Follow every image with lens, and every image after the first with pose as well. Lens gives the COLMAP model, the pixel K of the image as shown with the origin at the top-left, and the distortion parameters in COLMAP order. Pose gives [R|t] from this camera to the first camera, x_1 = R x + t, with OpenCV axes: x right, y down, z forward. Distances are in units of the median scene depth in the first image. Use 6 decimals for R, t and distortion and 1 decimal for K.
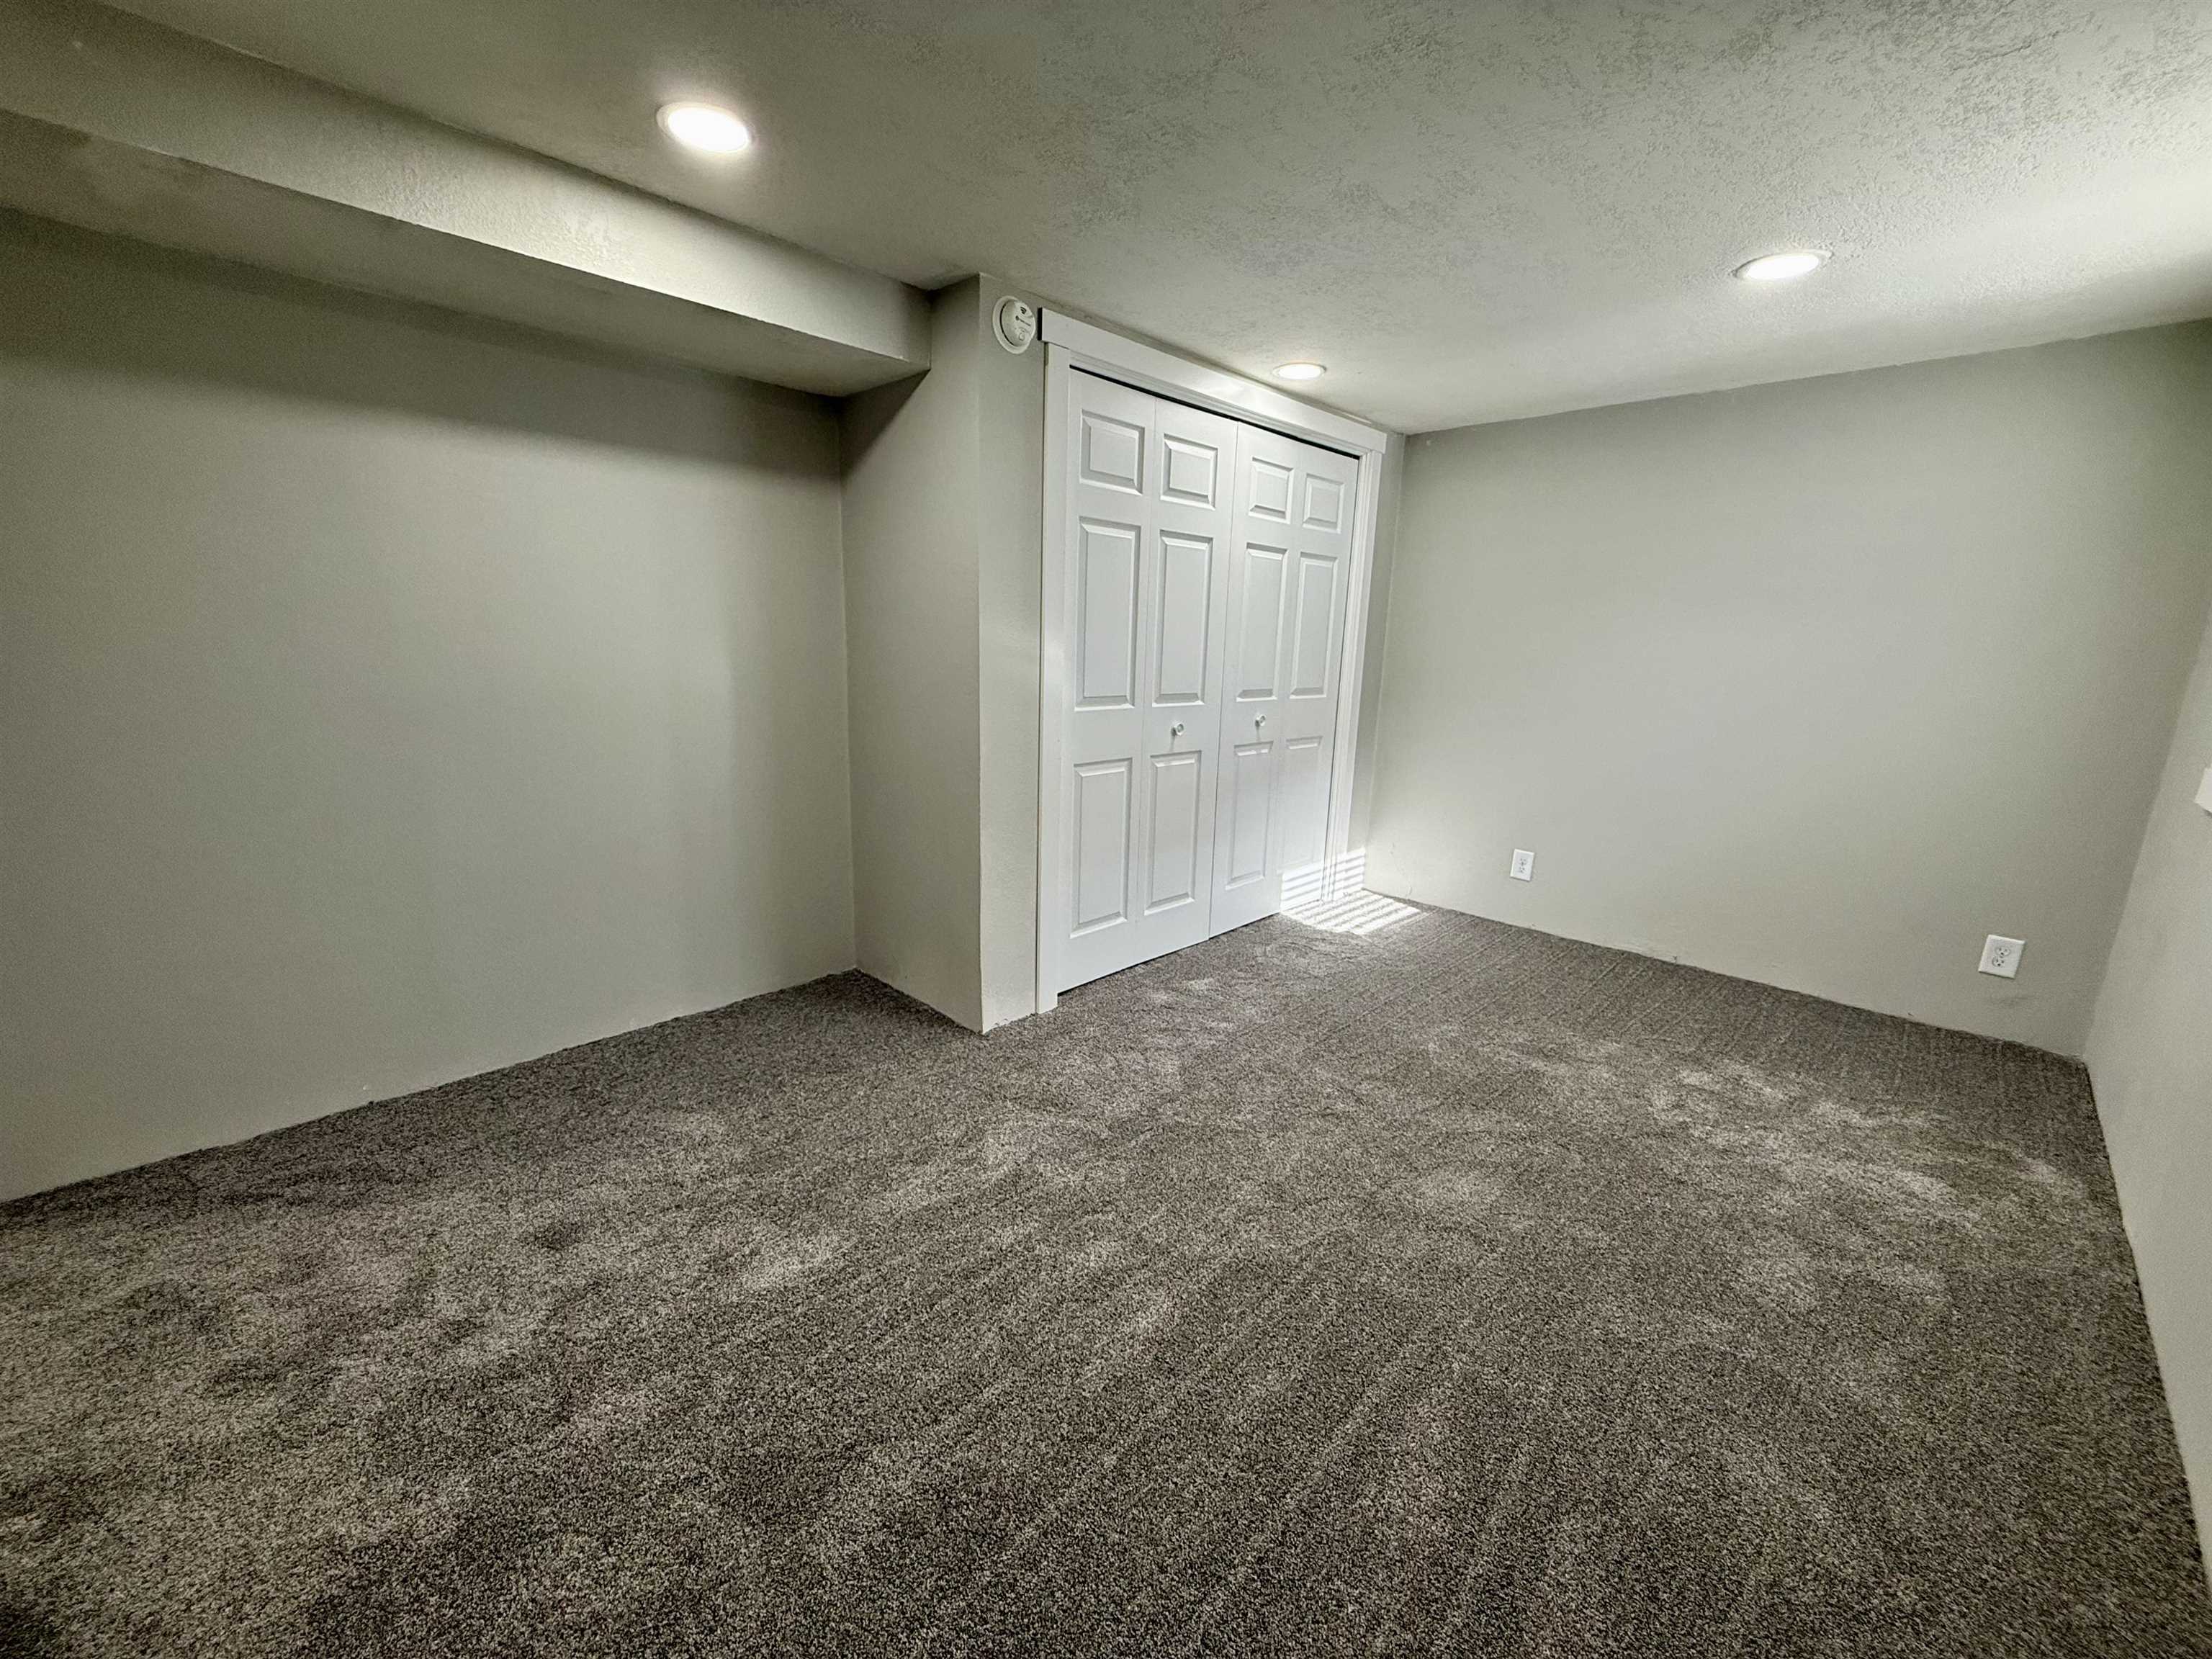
lens RADIAL K [[879.8, 0, 1104.7], [0, 879.8, 835.3], [0, 0, 1]] dist [0.000649, 0.000372]
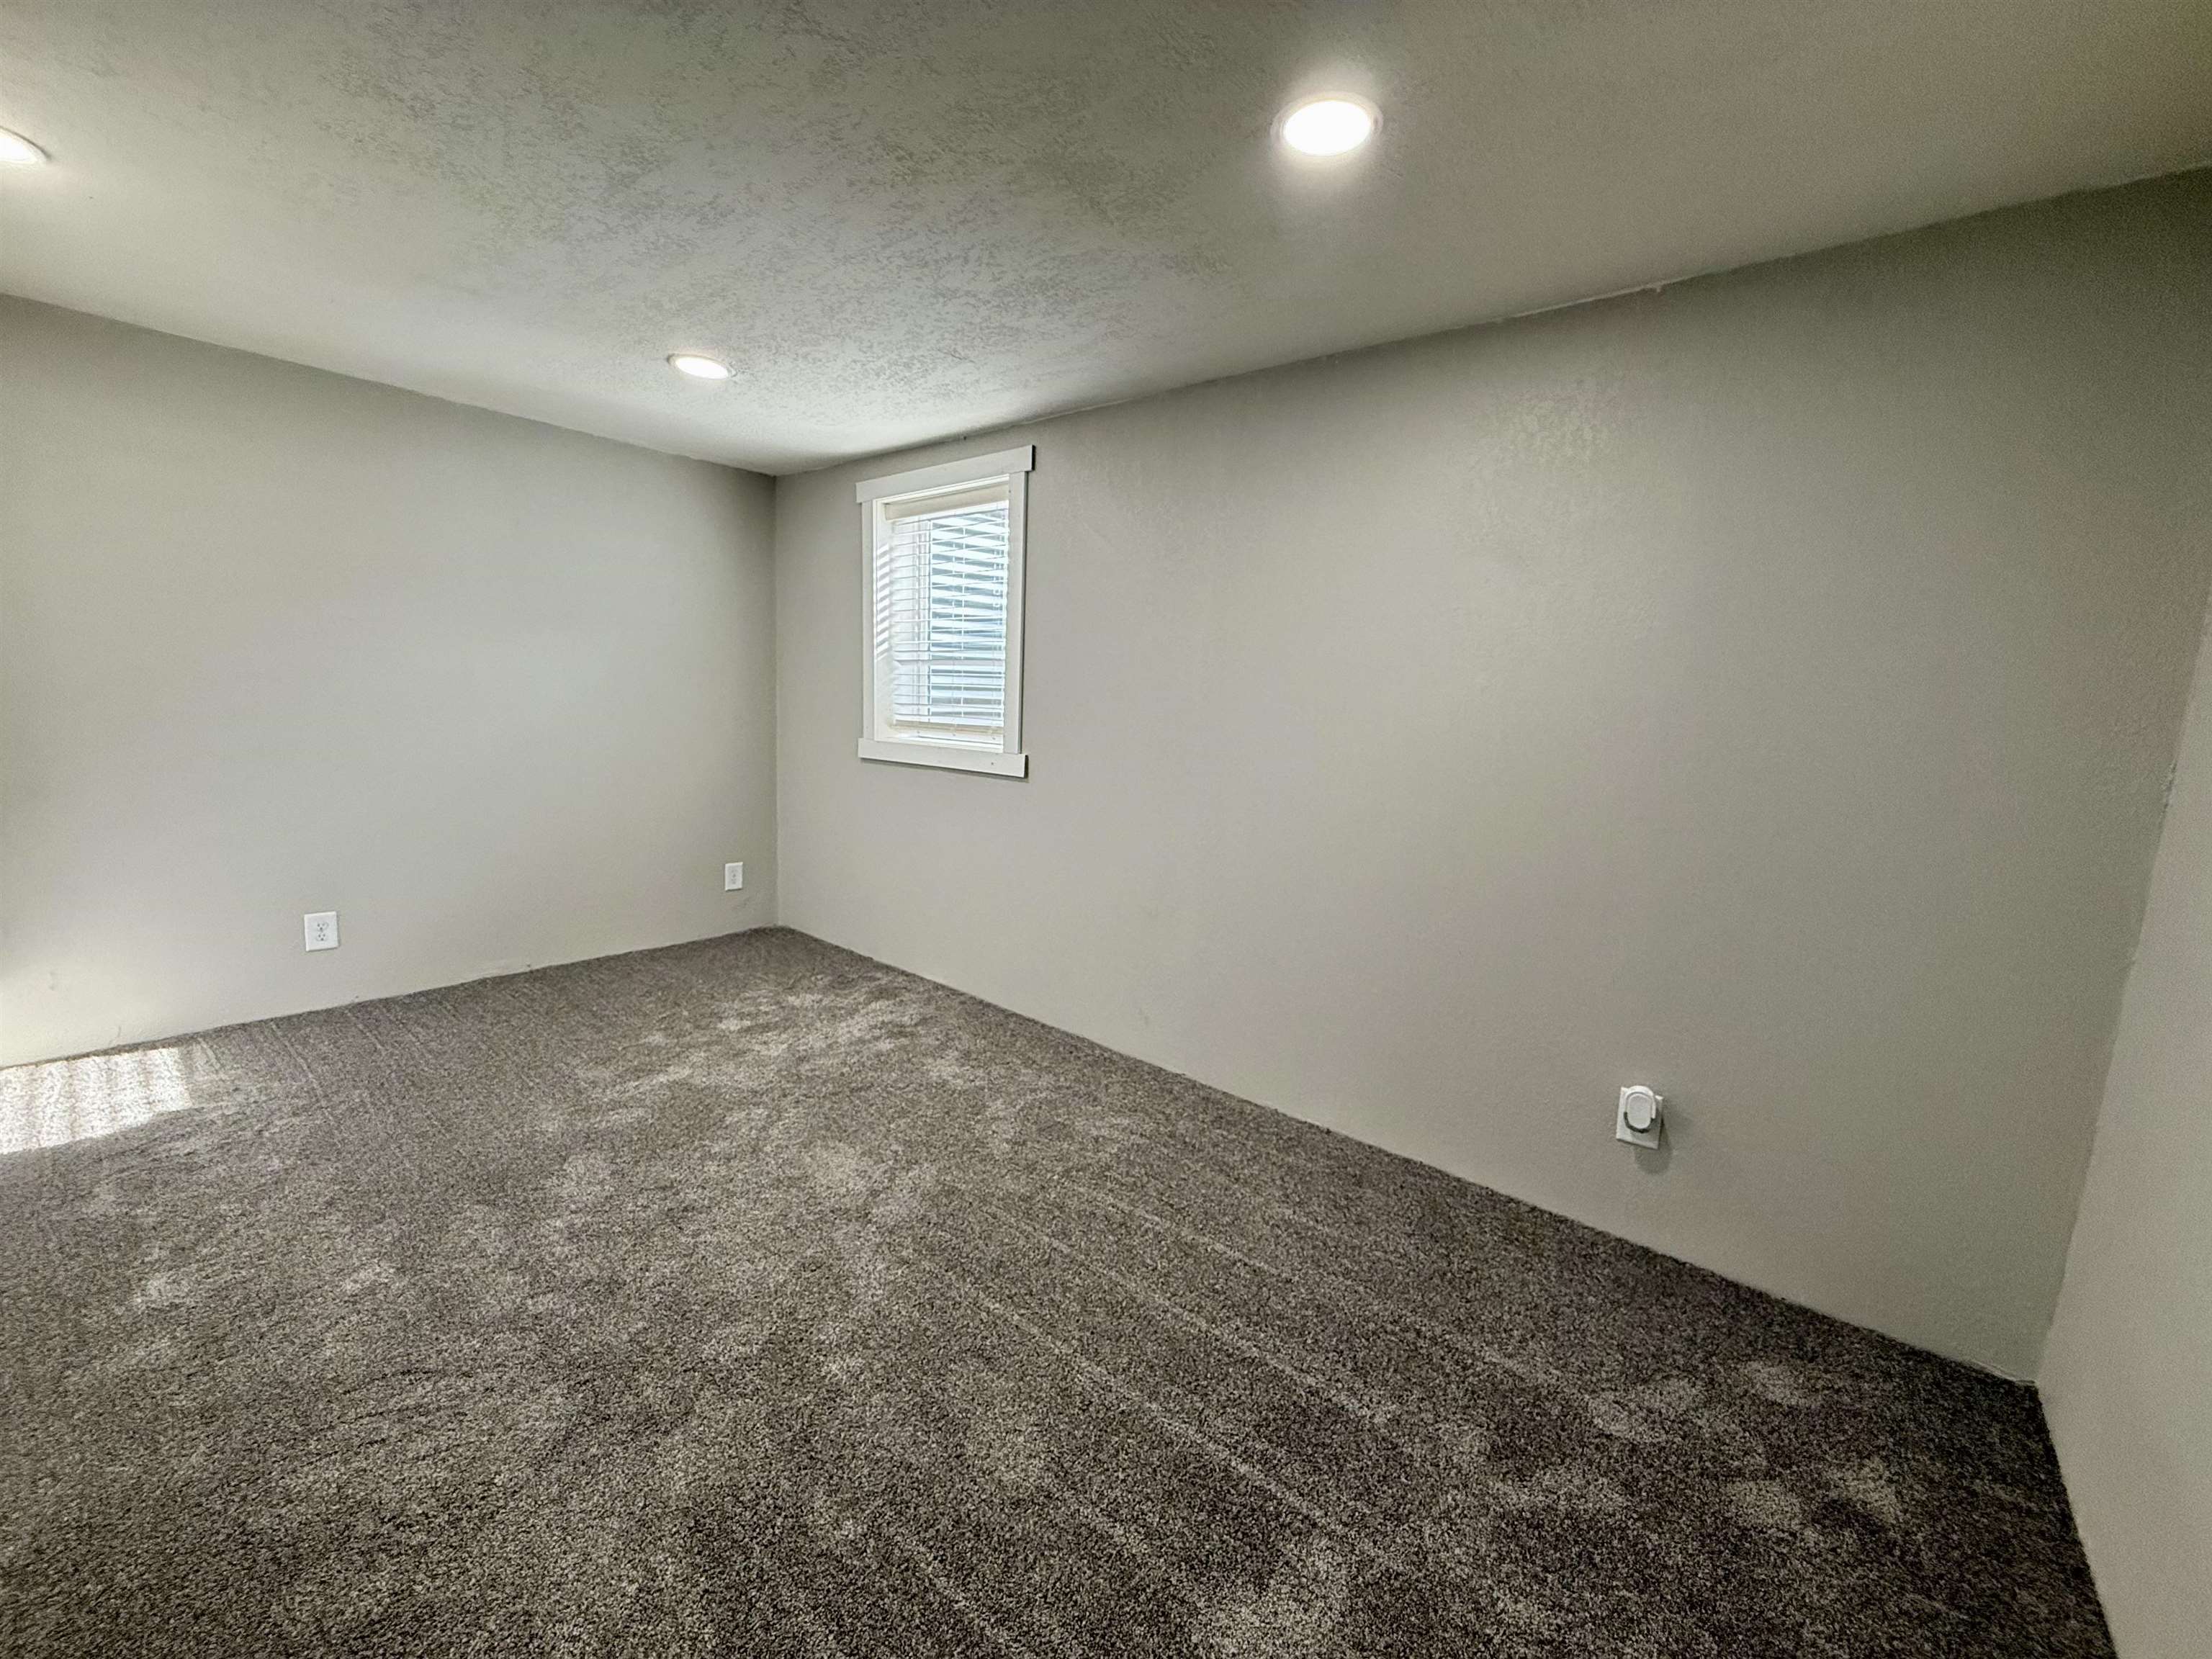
lens RADIAL K [[879.8, 0, 1106.9], [0, 879.8, 825.7], [0, 0, 1]] dist [0.000649, 0.000372]
pose [[-0.088587, -0.175368, 0.980509, -0.391890], [0.173166, 0.966678, 0.188540, -0.096979], [-0.980900, 0.186493, -0.055267, 0.397604]]
